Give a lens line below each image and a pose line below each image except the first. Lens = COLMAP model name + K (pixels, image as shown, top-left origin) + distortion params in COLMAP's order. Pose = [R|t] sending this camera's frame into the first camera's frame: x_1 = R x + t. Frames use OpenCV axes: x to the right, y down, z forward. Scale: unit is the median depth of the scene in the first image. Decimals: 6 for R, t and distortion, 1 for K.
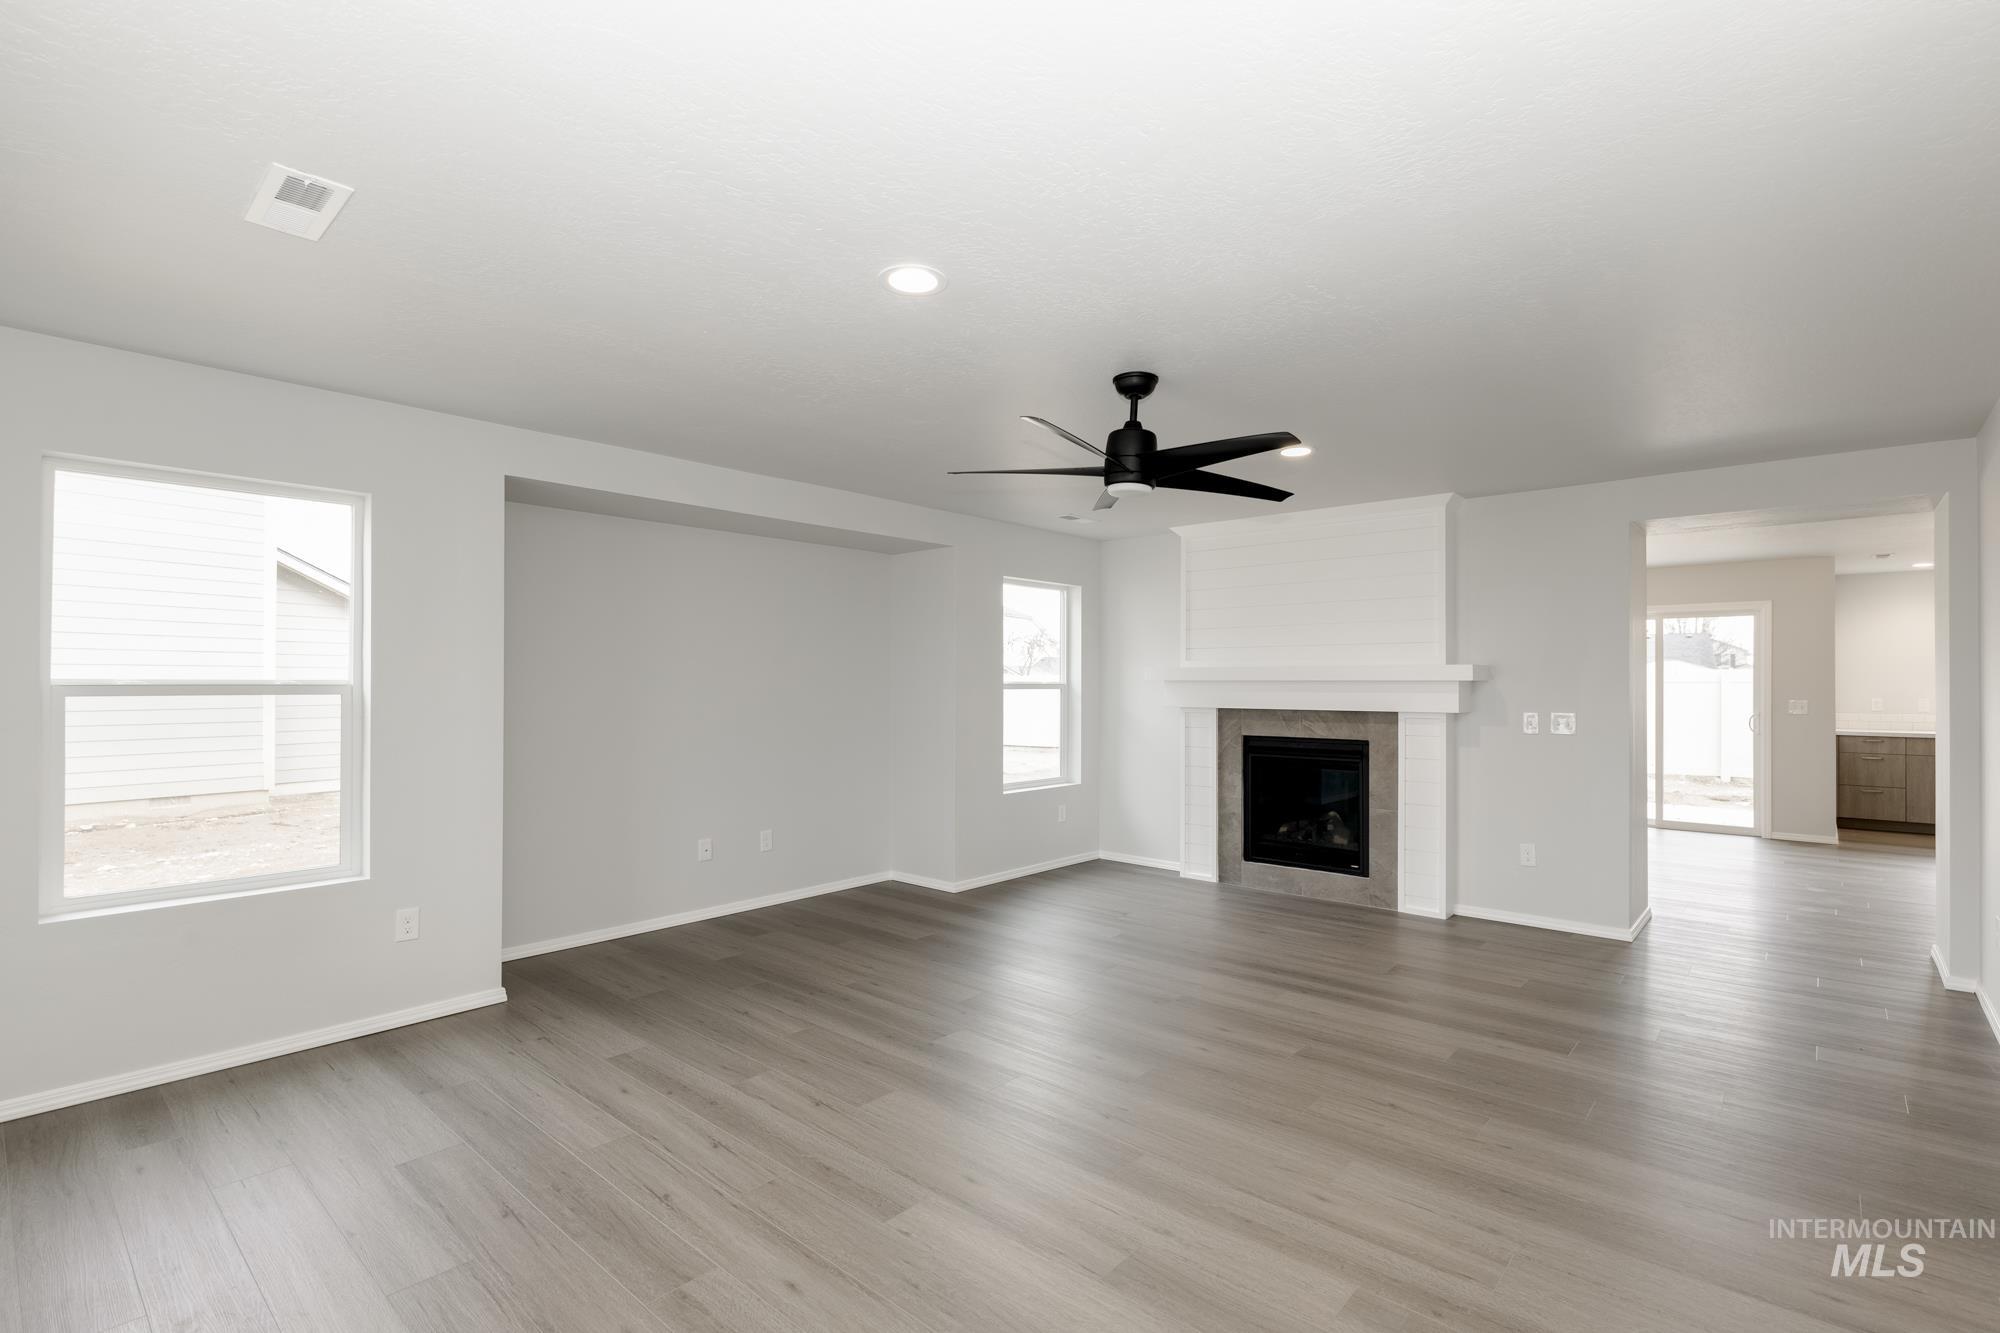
lens RADIAL K [[915.3, 0, 995.1], [0, 915.3, 672.7], [0, 0, 1]] dist [-0.001123, -0.000480]
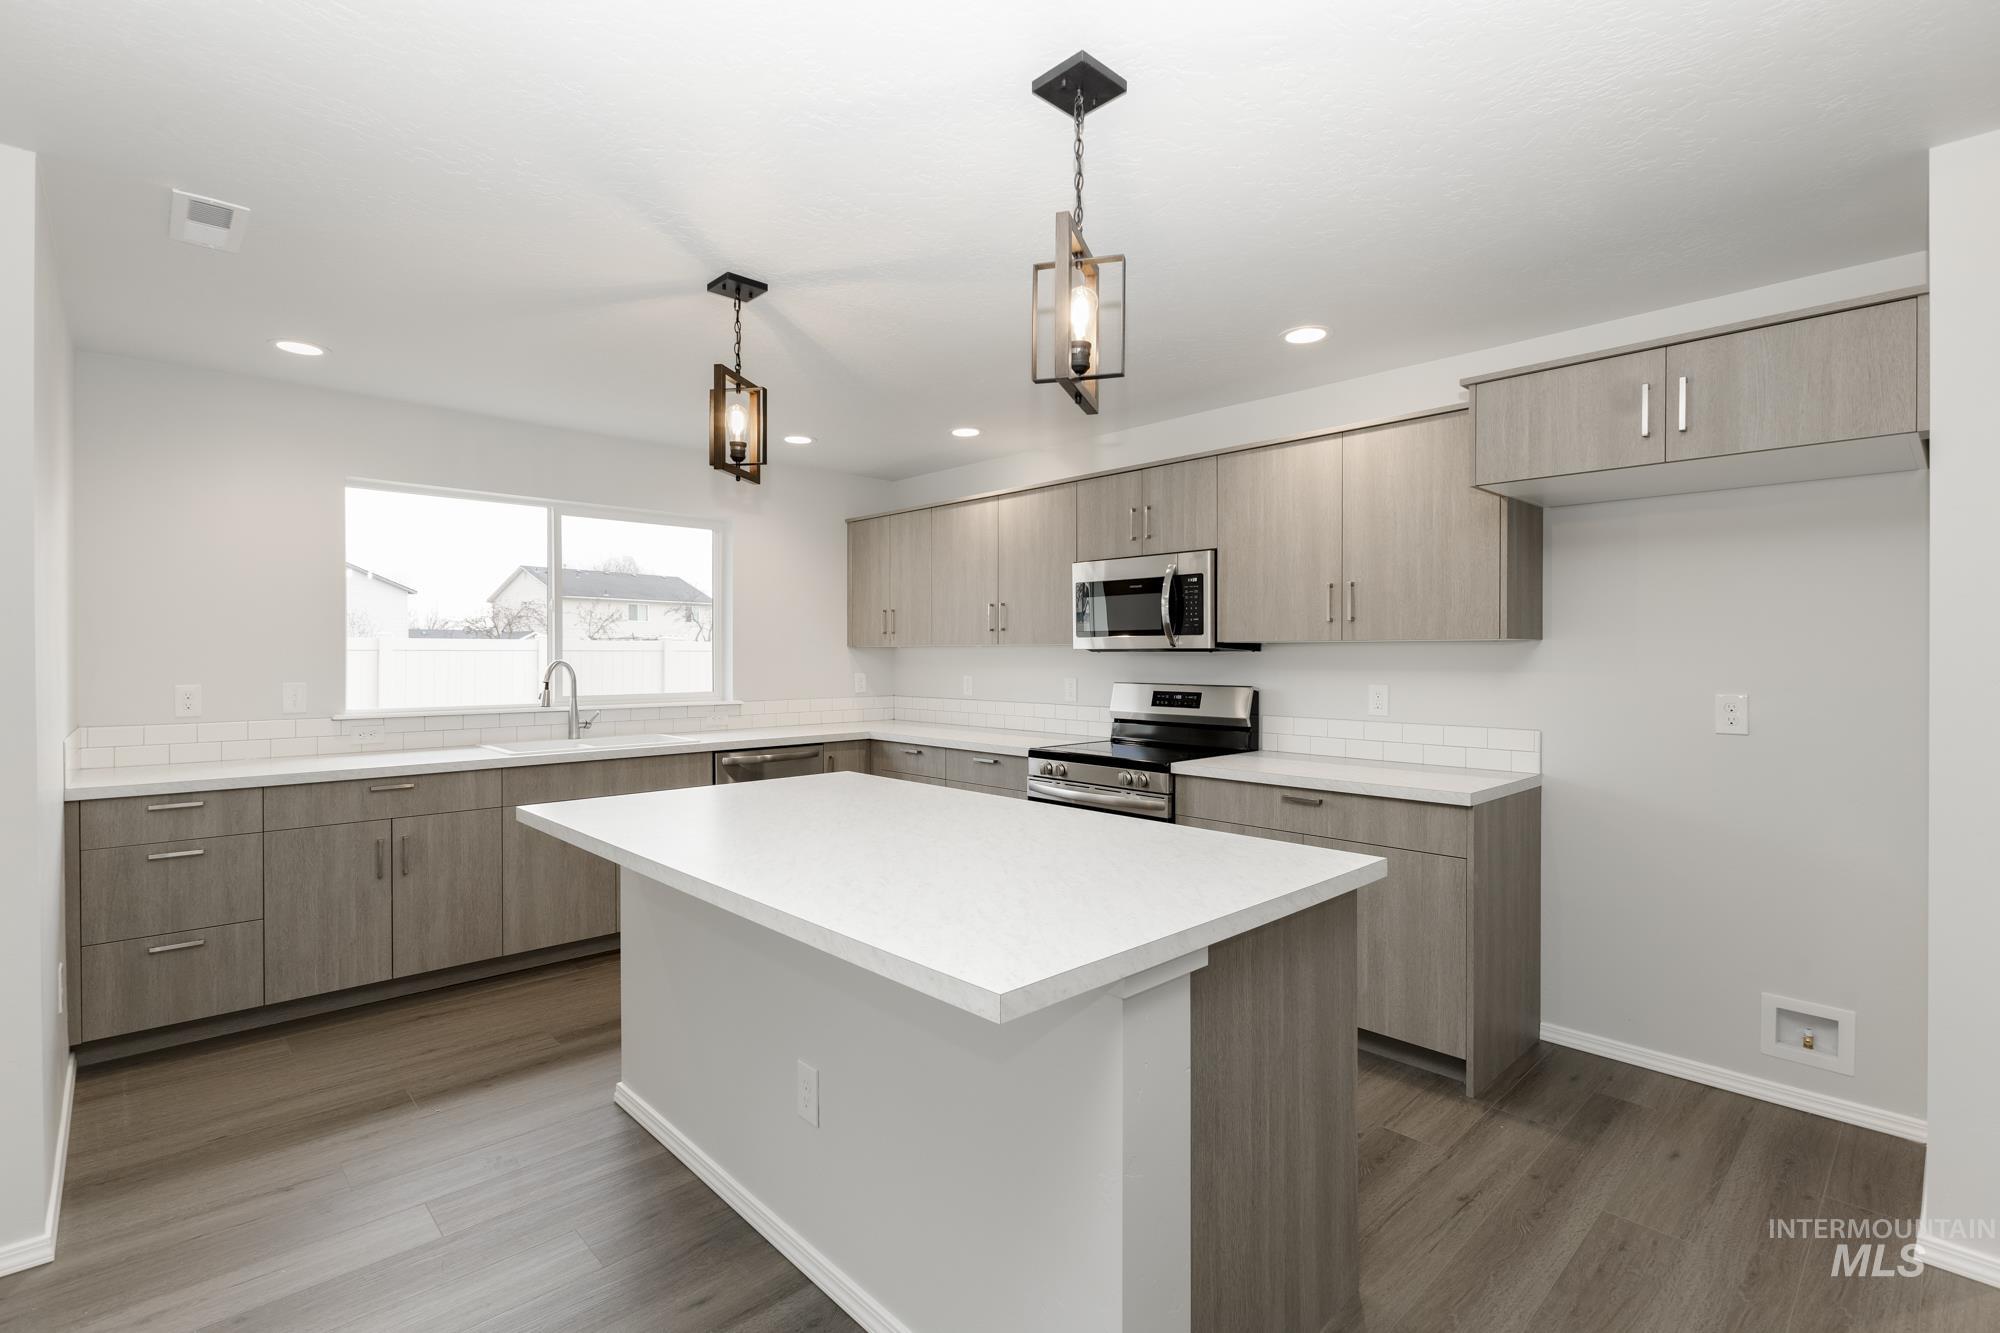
lens RADIAL K [[923.3, 0, 998.6], [0, 923.3, 660.3], [0, 0, 1]] dist [0.001671, -0.000090]
pose [[0.079617, -0.009349, 0.996782, 0.871910], [-0.009593, 0.999903, 0.010145, 0.015272], [-0.996779, -0.010370, 0.079519, 0.908281]]
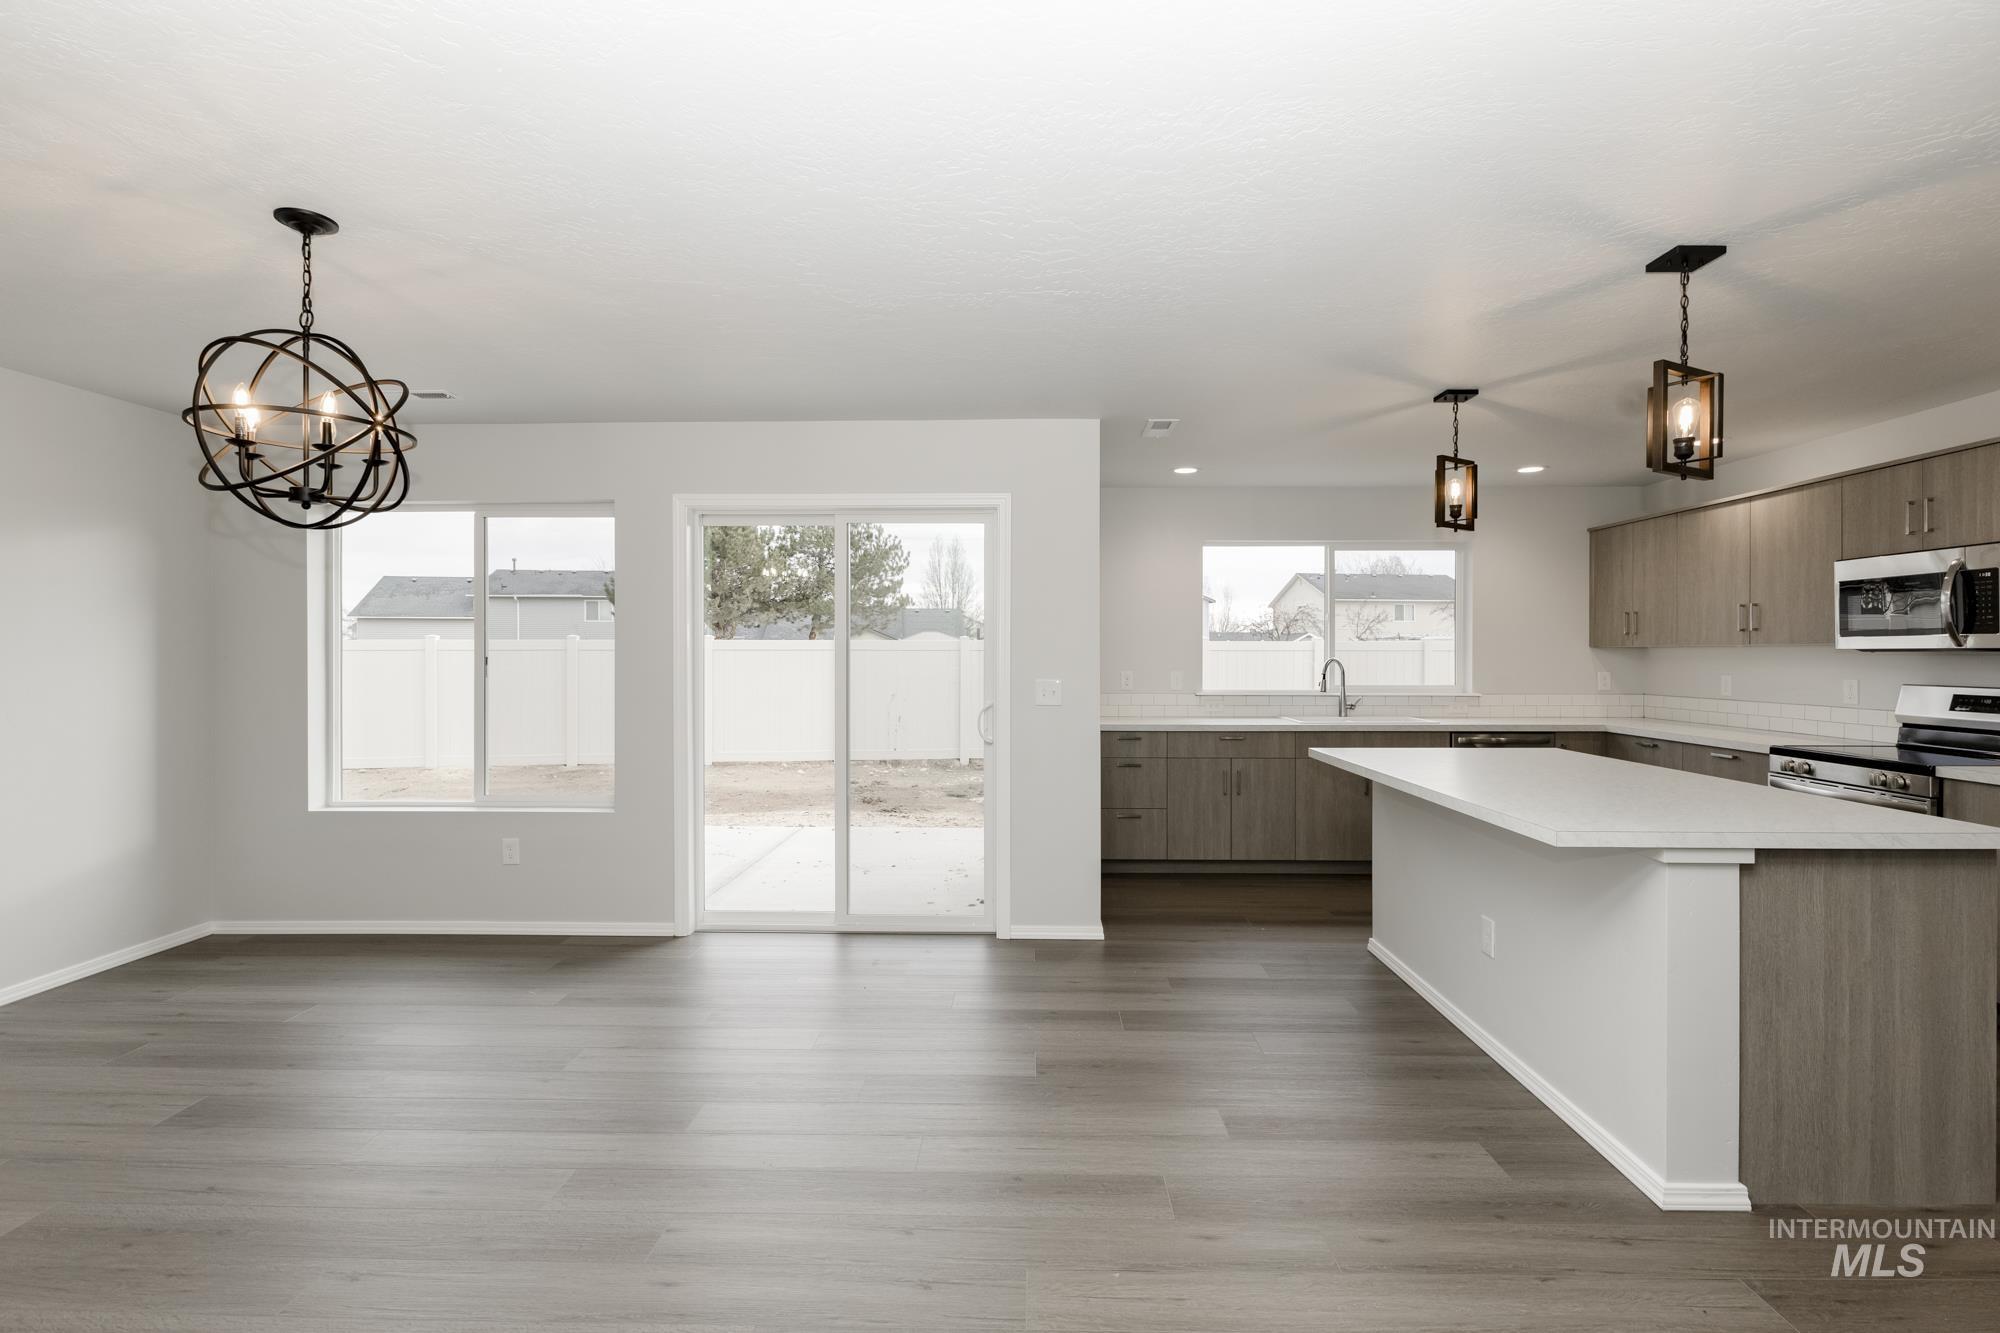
lens RADIAL K [[918.7, 0, 1004.3], [0, 918.7, 657.5], [0, 0, 1]] dist [-0.000759, -0.000736]
pose [[0.760389, -0.005410, 0.649445, 0.658934], [-0.004407, 0.999899, 0.013489, 0.013195], [-0.649452, -0.013119, 0.760289, 0.789155]]
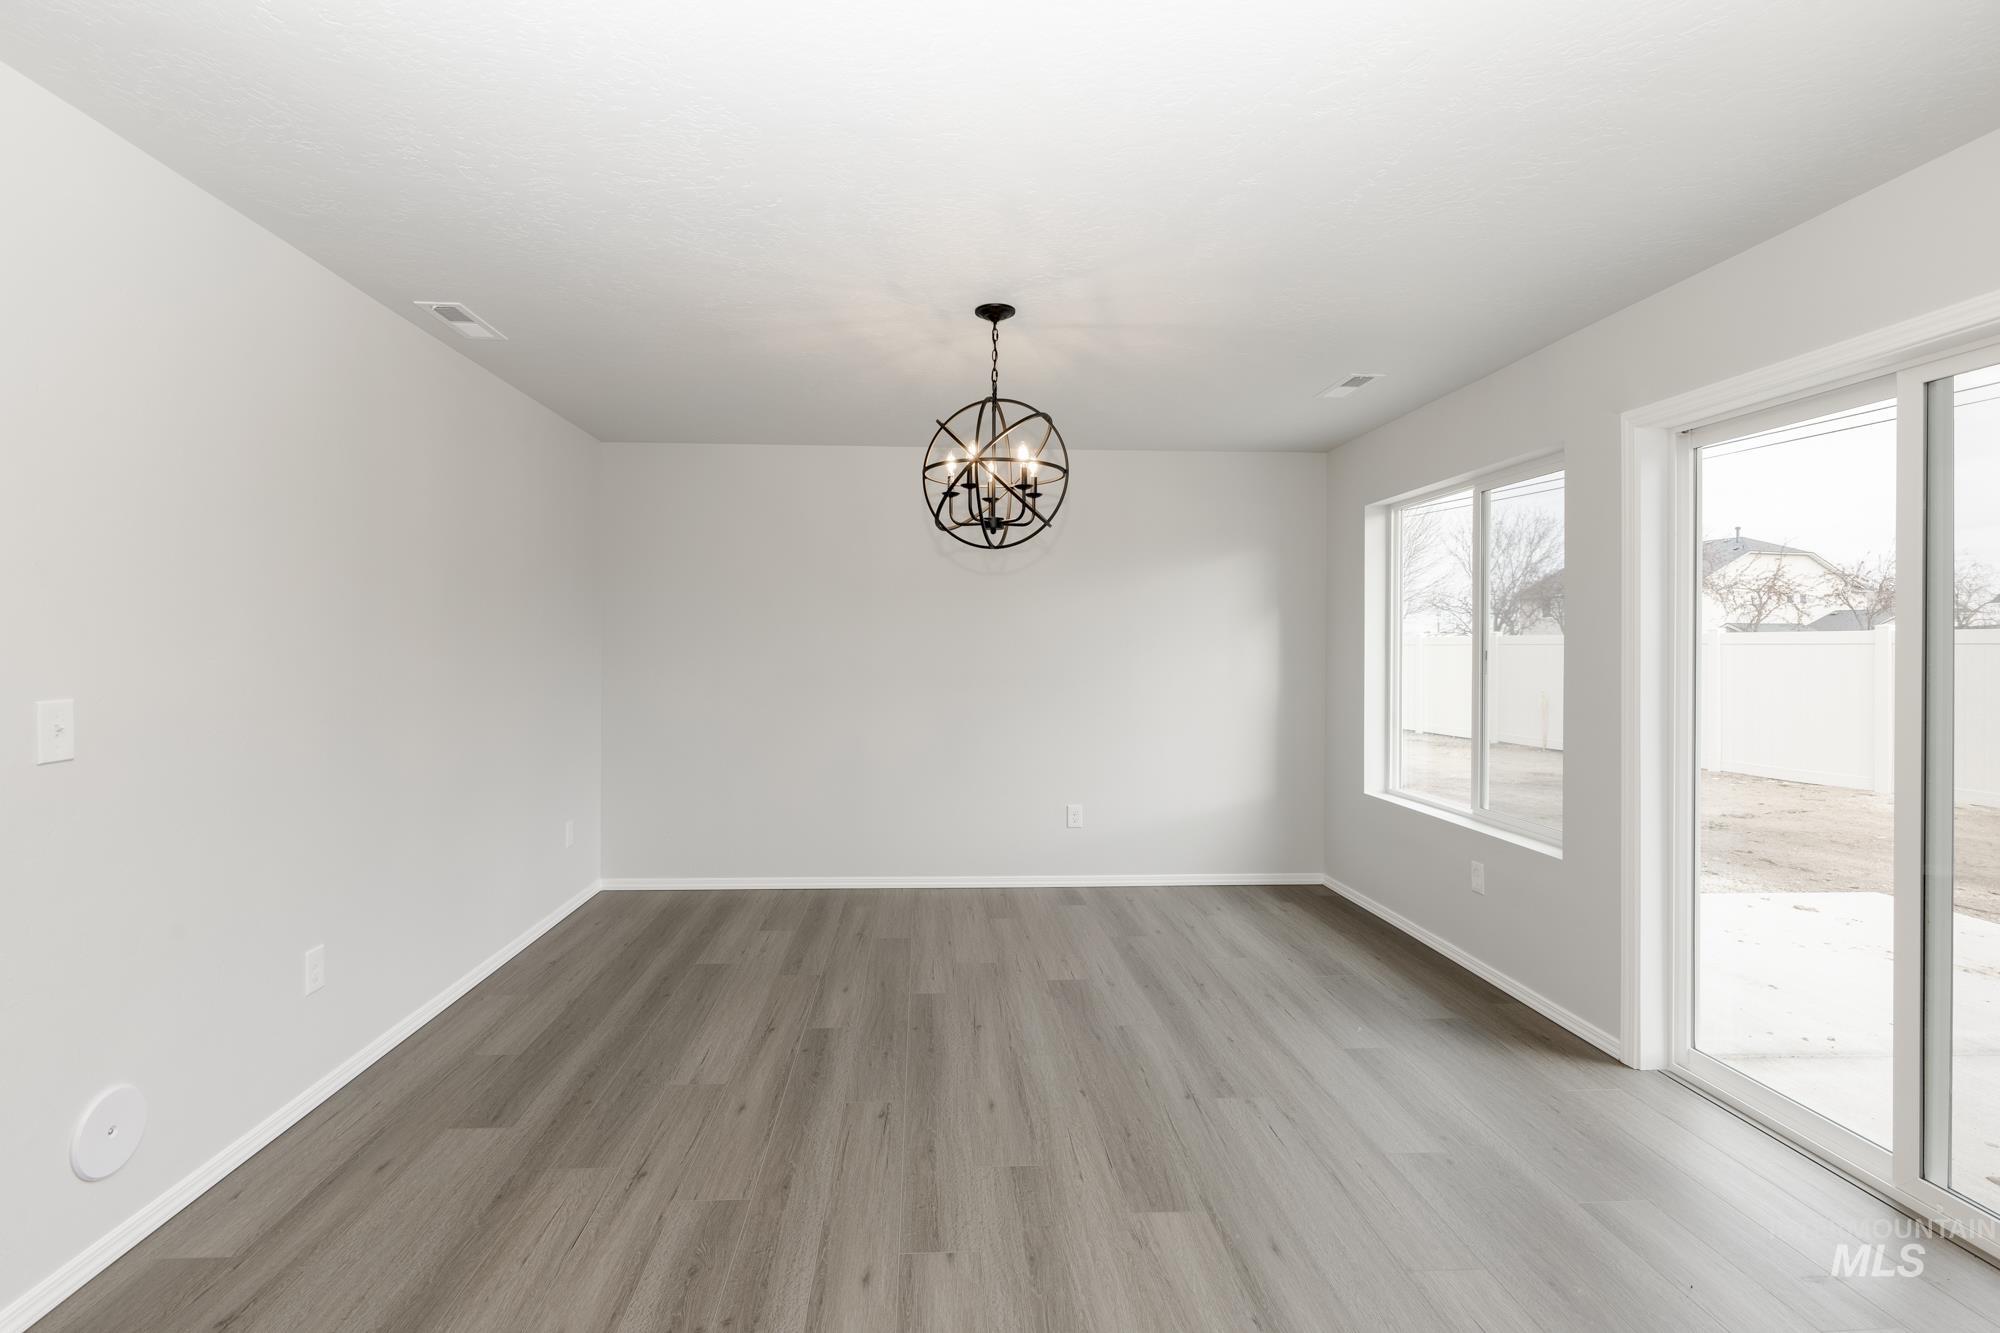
lens RADIAL K [[919.3, 0, 971.9], [0, 919.3, 645.5], [0, 0, 1]] dist [0.000484, -0.000065]
pose [[0.702201, 0.000309, -0.711979, 1.033663], [0.005432, 0.999968, 0.005791, 0.015284], [0.711958, -0.007934, 0.702177, 0.911133]]
